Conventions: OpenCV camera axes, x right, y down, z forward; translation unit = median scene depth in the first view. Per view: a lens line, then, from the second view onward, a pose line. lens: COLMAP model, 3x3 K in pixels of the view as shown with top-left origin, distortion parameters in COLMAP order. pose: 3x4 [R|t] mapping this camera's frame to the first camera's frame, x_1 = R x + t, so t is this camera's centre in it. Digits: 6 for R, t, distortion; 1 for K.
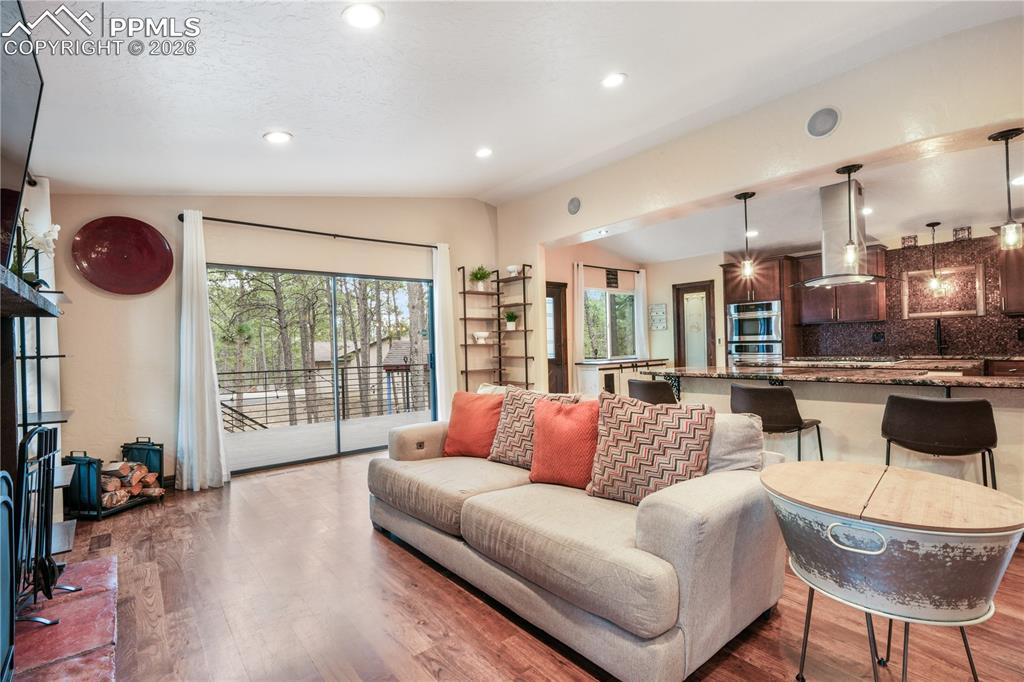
lens RADIAL K [[460.5, 0, 516.1], [0, 460.5, 343.2], [0, 0, 1]] dist [0.007896, 0.000888]
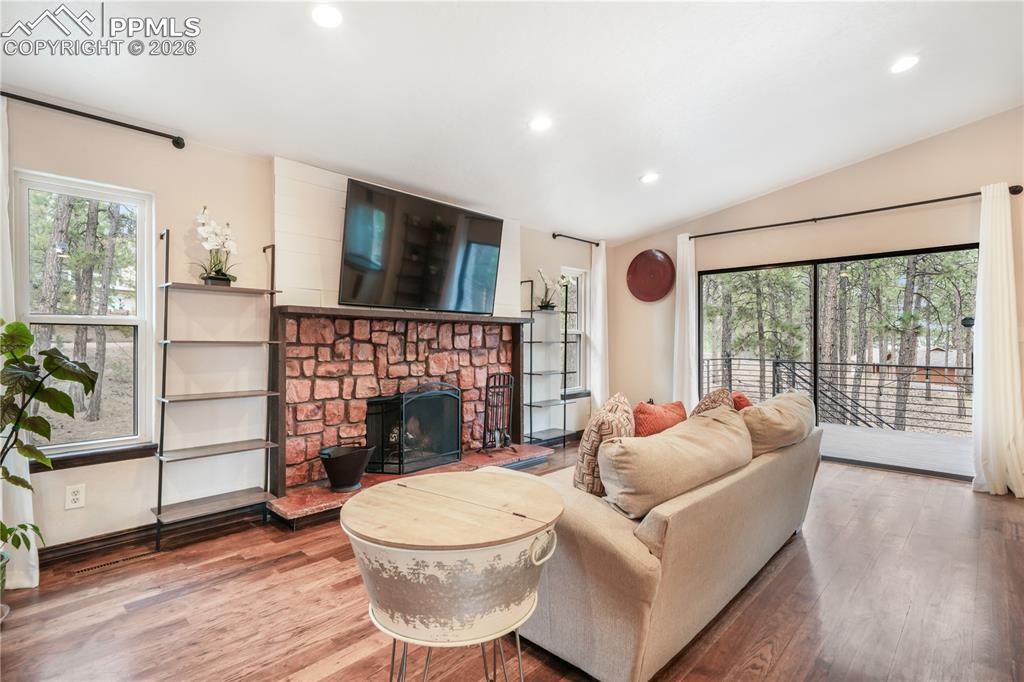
lens RADIAL K [[498.6, 0, 512.1], [0, 498.6, 340.2], [0, 0, 1]] dist [0.011156, 0.002083]
pose [[0.125060, 0.026091, -0.991806, 0.405661], [-0.008005, 0.999648, 0.025288, -0.006600], [0.992117, 0.004777, 0.125224, 0.195786]]
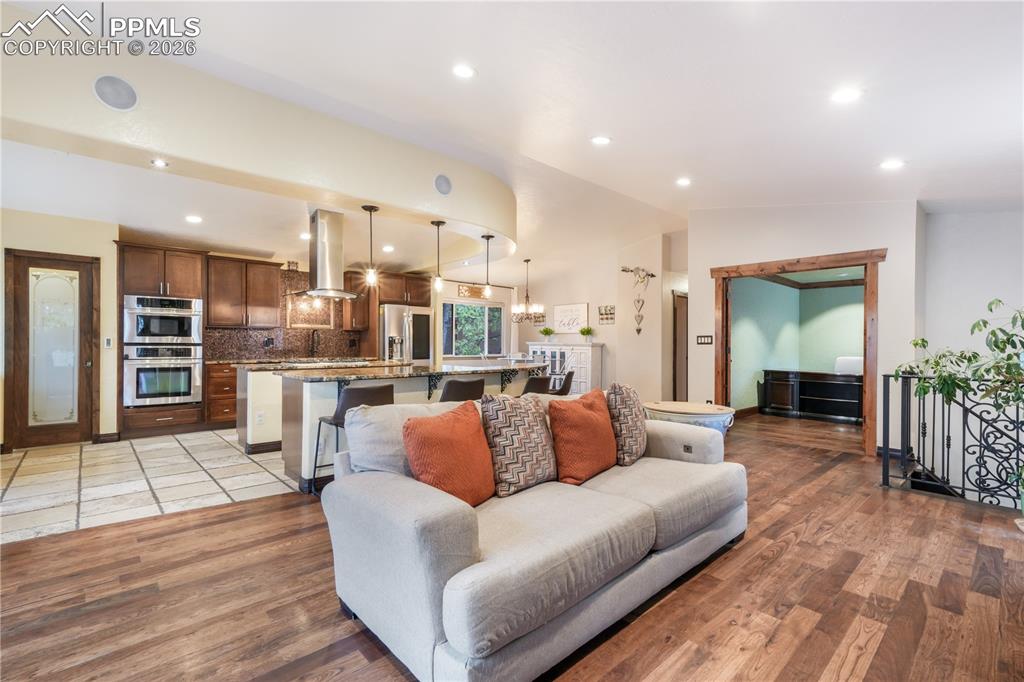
lens RADIAL K [[460.5, 0, 512.5], [0, 460.5, 341.4], [0, 0, 1]] dist [0.007896, 0.000888]
pose [[-0.062490, 0.031201, 0.997558, -0.366753], [-0.003981, 0.999495, -0.031511, 0.016031], [-0.998038, -0.005940, -0.062335, 0.440232]]
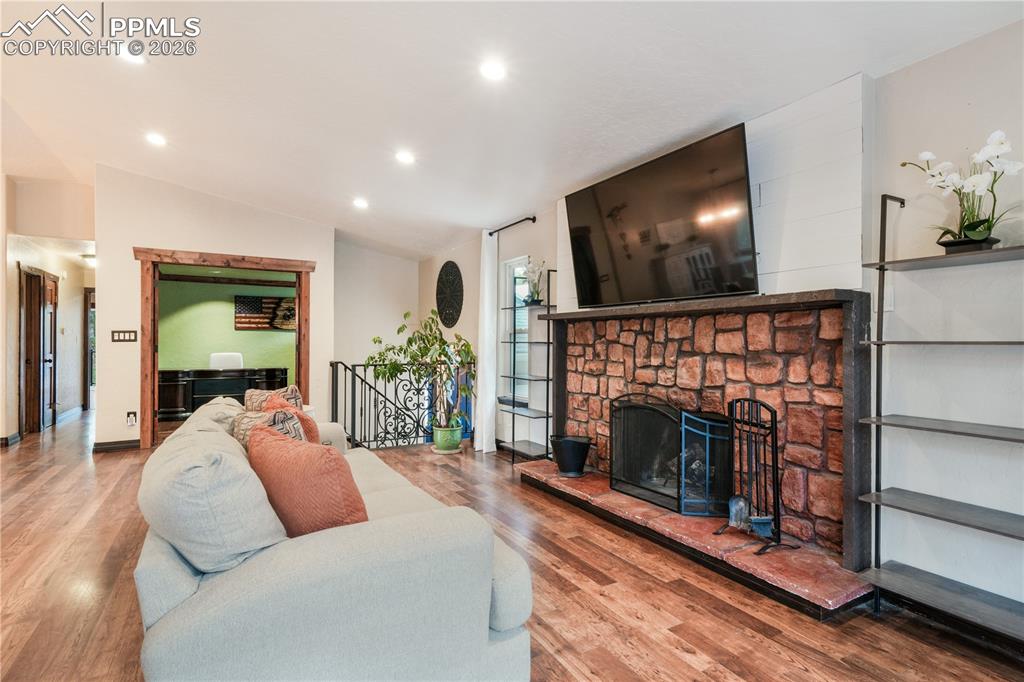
lens RADIAL K [[498.6, 0, 510.1], [0, 498.6, 339.0], [0, 0, 1]] dist [0.011156, 0.002083]
pose [[-0.986682, 0.027784, 0.160271, -0.188480], [0.026527, 0.999598, -0.009980, 0.010862], [-0.160484, -0.005595, -0.987023, 0.698706]]
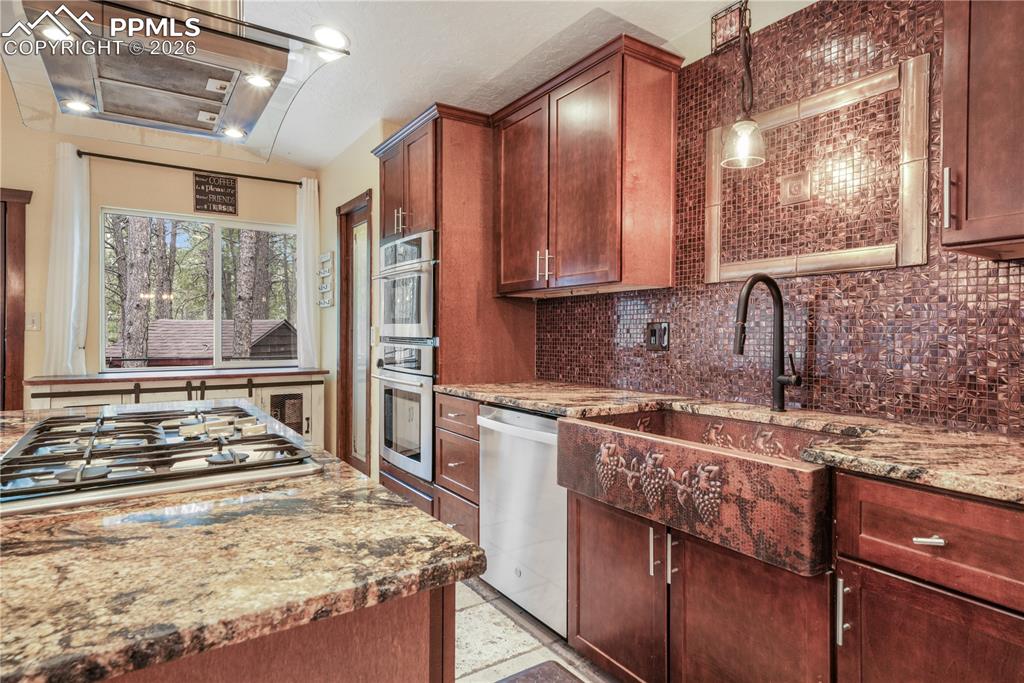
lens RADIAL K [[570.3, 0, 507.2], [0, 570.3, 334.3], [0, 0, 1]] dist [0.022277, -0.001286]
pose [[0.993752, 0.030326, -0.107410, 0.673248], [-0.029653, 0.999529, 0.007859, -0.014639], [0.107598, -0.004625, 0.994184, 0.546965]]
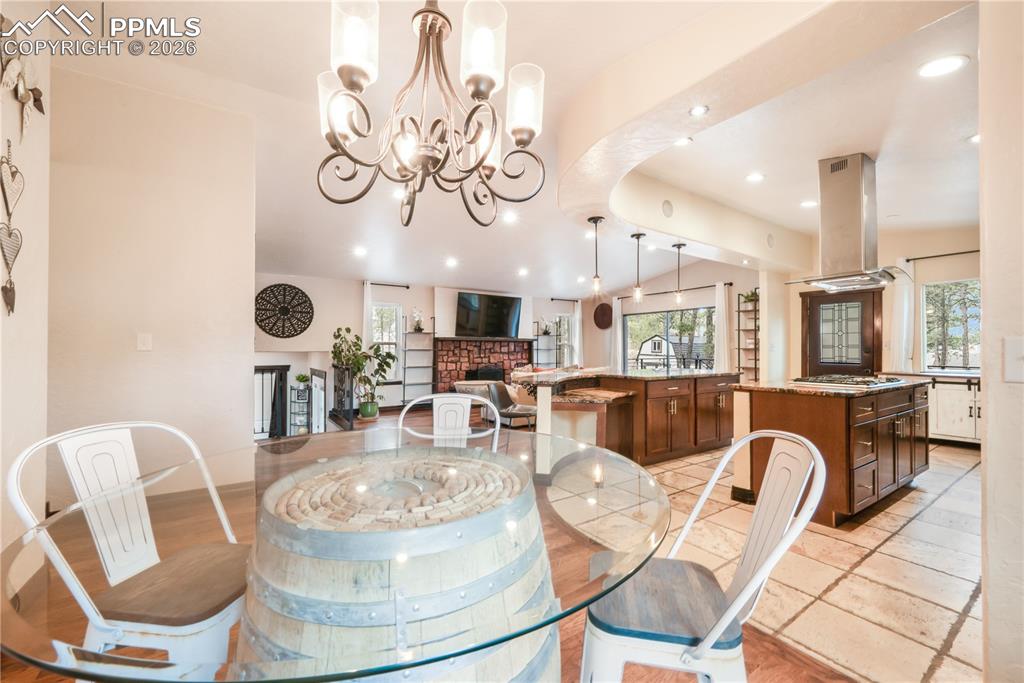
lens RADIAL K [[407.5, 0, 502.5], [0, 407.5, 347.4], [0, 0, 1]] dist [-0.002991, 0.001295]
pose [[-0.110318, 0.025146, -0.993578, 1.085196], [0.001921, 0.999683, 0.025087, -0.027435], [0.993895, 0.000859, -0.110331, 0.362515]]
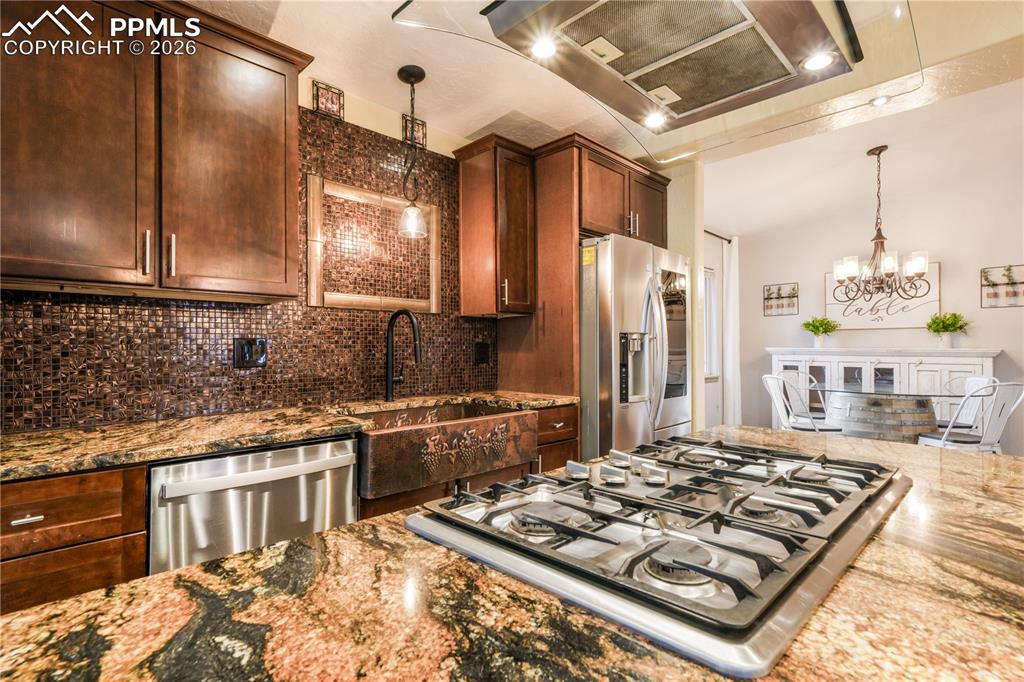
lens RADIAL K [[498.6, 0, 512.0], [0, 498.6, 343.0], [0, 0, 1]] dist [0.011156, 0.002083]
pose [[-0.098428, 0.036947, 0.994458, 0.393486], [0.000852, 0.999313, -0.037043, -0.007358], [-0.995144, -0.002799, -0.098392, 0.799387]]
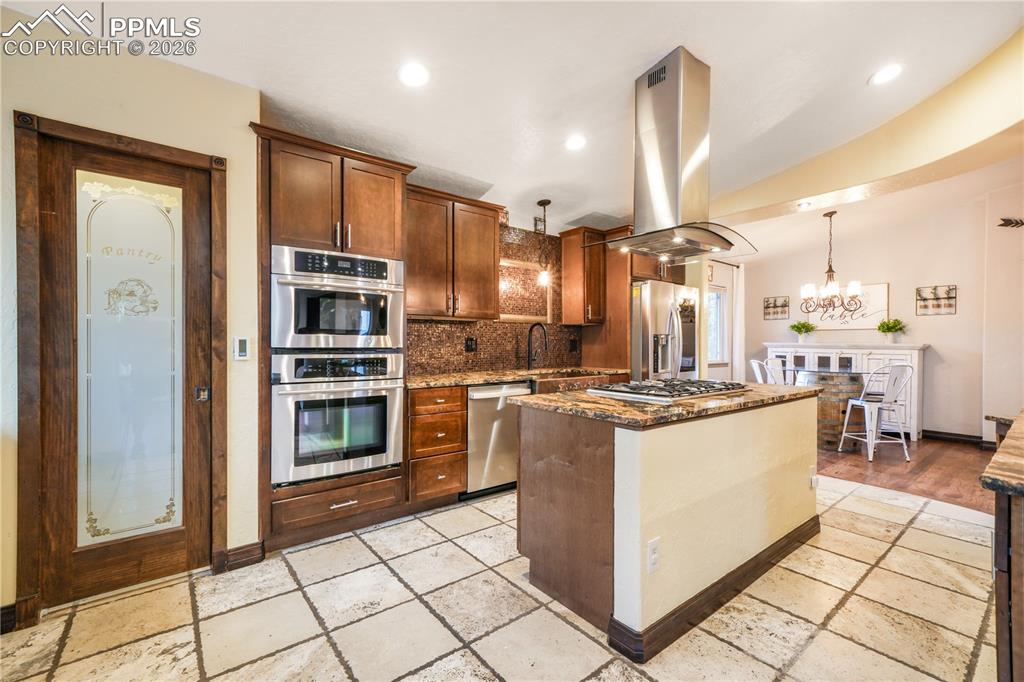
lens RADIAL K [[445.9, 0, 511.8], [0, 445.9, 344.1], [0, 0, 1]] dist [0.007412, 0.000207]
pose [[0.010749, 0.022487, 0.999689, 0.128924], [-0.004949, 0.999736, -0.022435, -0.000592], [-0.999930, -0.004707, 0.010857, 0.873896]]
